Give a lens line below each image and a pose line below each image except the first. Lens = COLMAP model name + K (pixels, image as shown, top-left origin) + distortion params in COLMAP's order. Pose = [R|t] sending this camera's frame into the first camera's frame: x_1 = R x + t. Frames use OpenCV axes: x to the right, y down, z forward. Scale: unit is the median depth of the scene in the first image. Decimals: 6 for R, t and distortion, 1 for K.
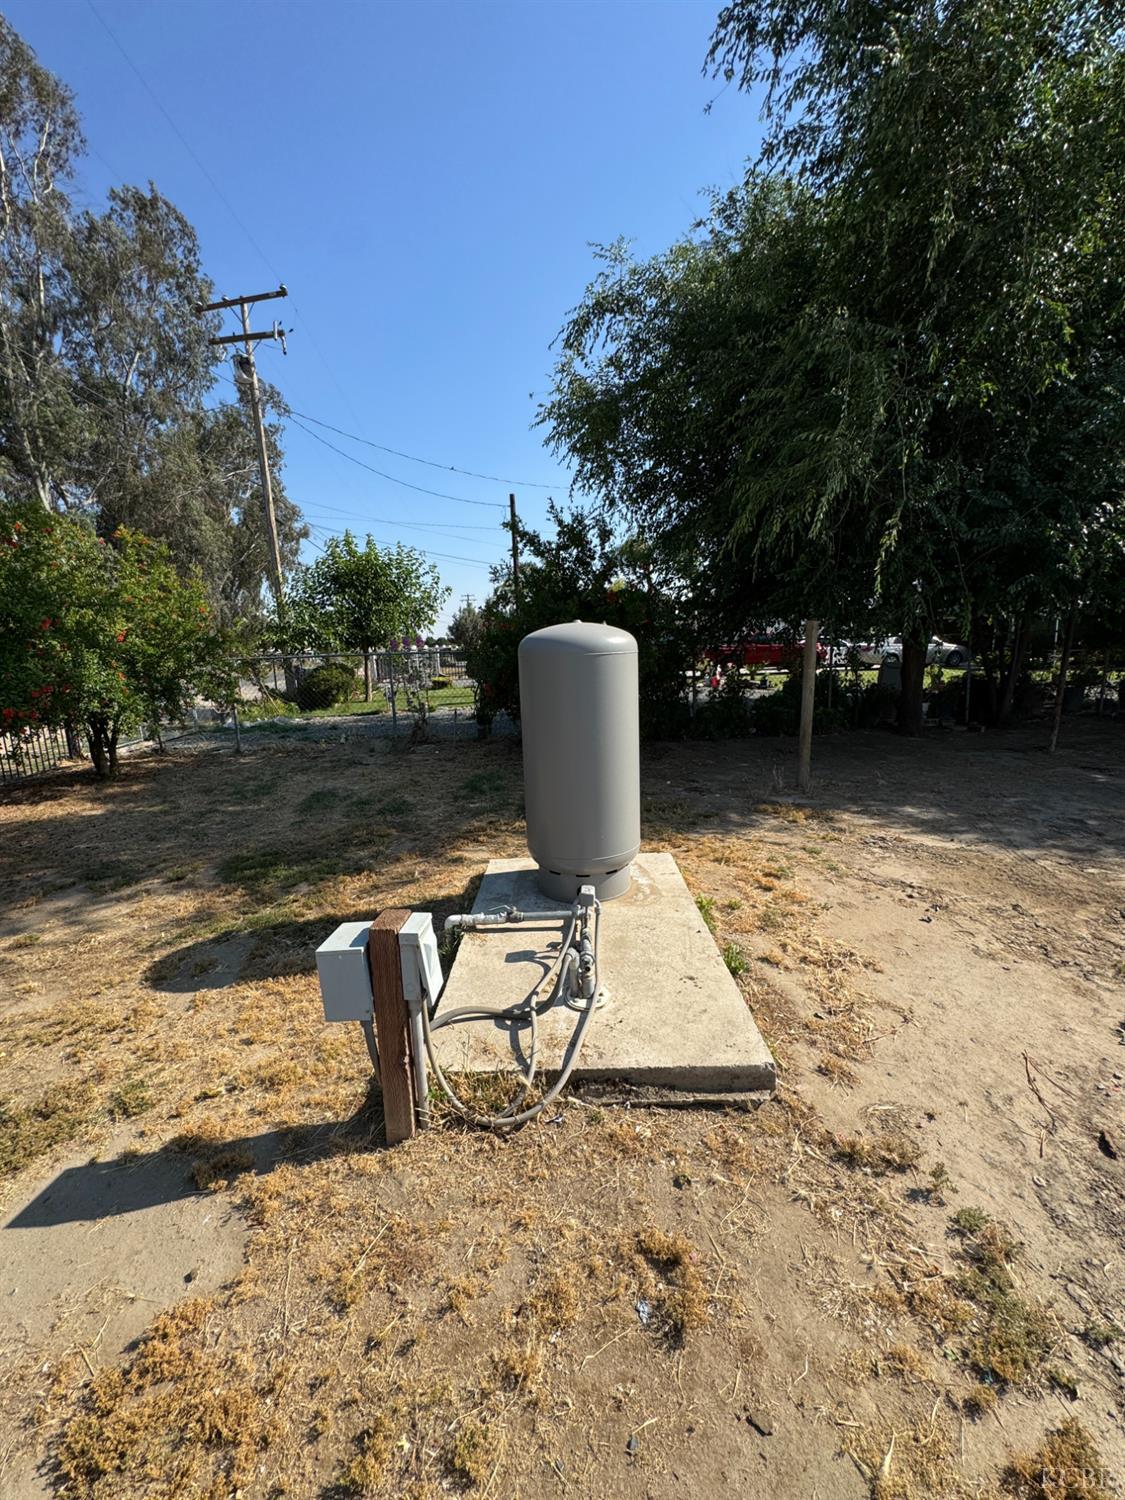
lens RADIAL K [[602.5, 0, 562.5], [0, 602.5, 750.0], [0, 0, 1]] dist [-0.003684, 0.001303]
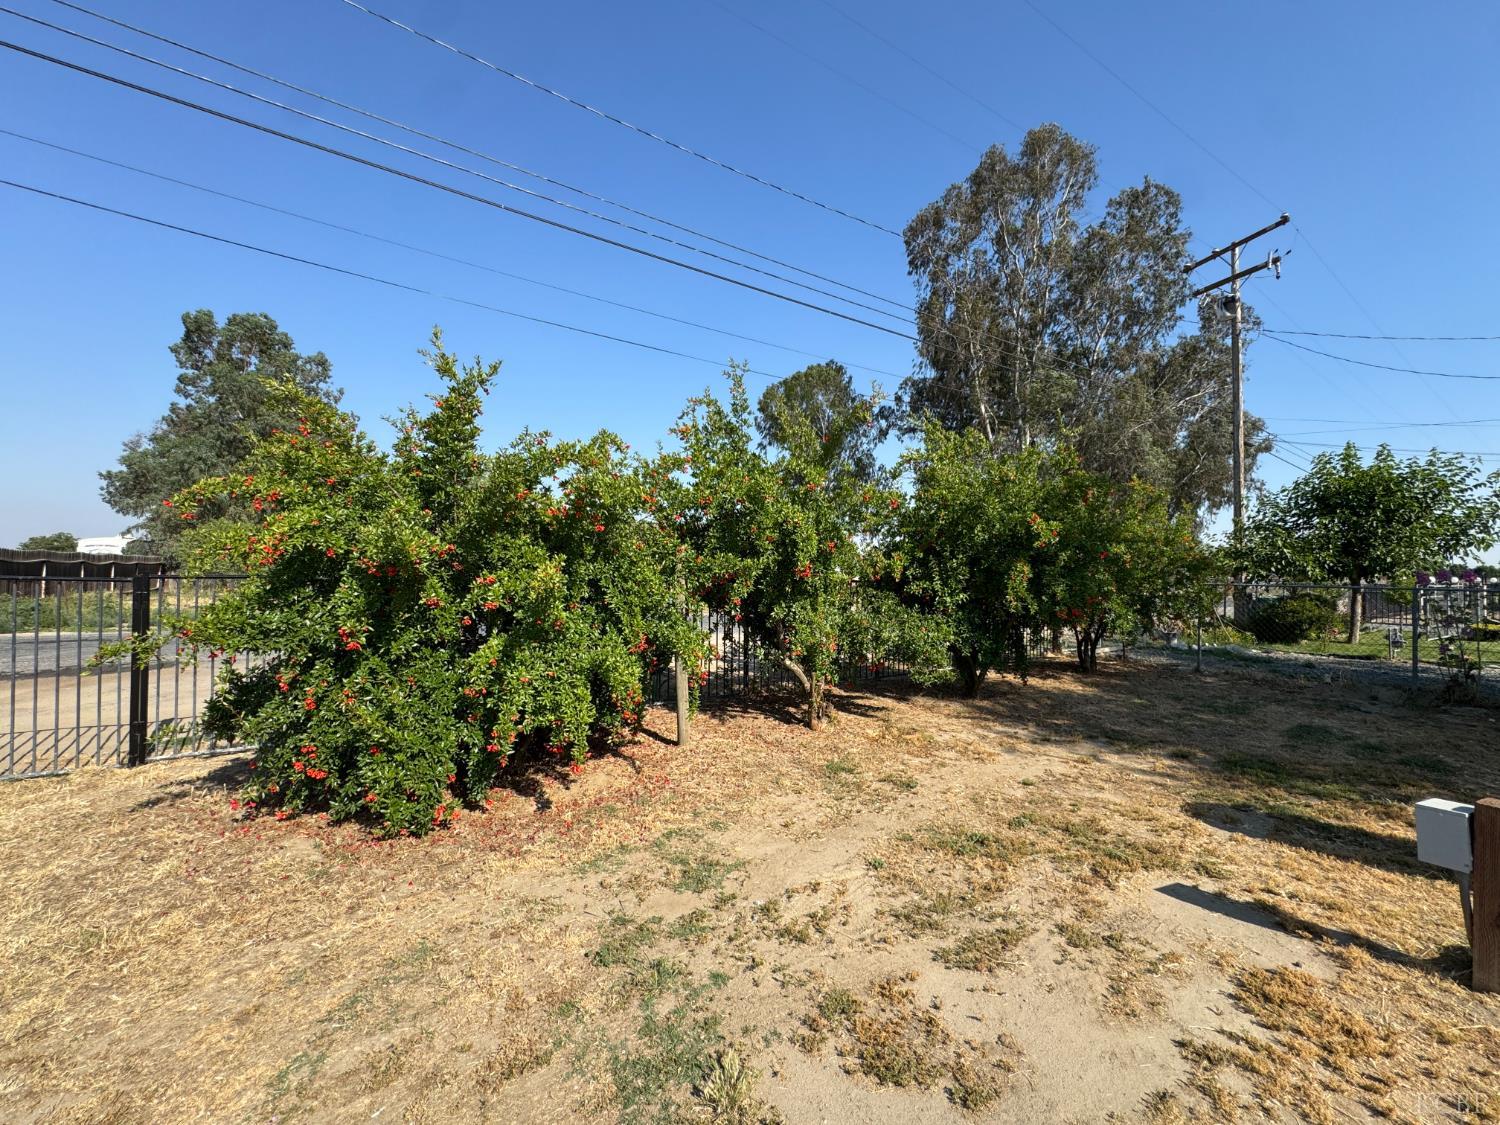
lens RADIAL K [[602.5, 0, 749.8], [0, 602.5, 560.7], [0, 0, 1]] dist [-0.003684, 0.001303]
pose [[0.469834, 0.023992, -0.882428, 0.007755], [-0.182245, 0.980732, -0.070369, 0.017358], [0.863738, 0.193880, 0.465154, -0.110619]]
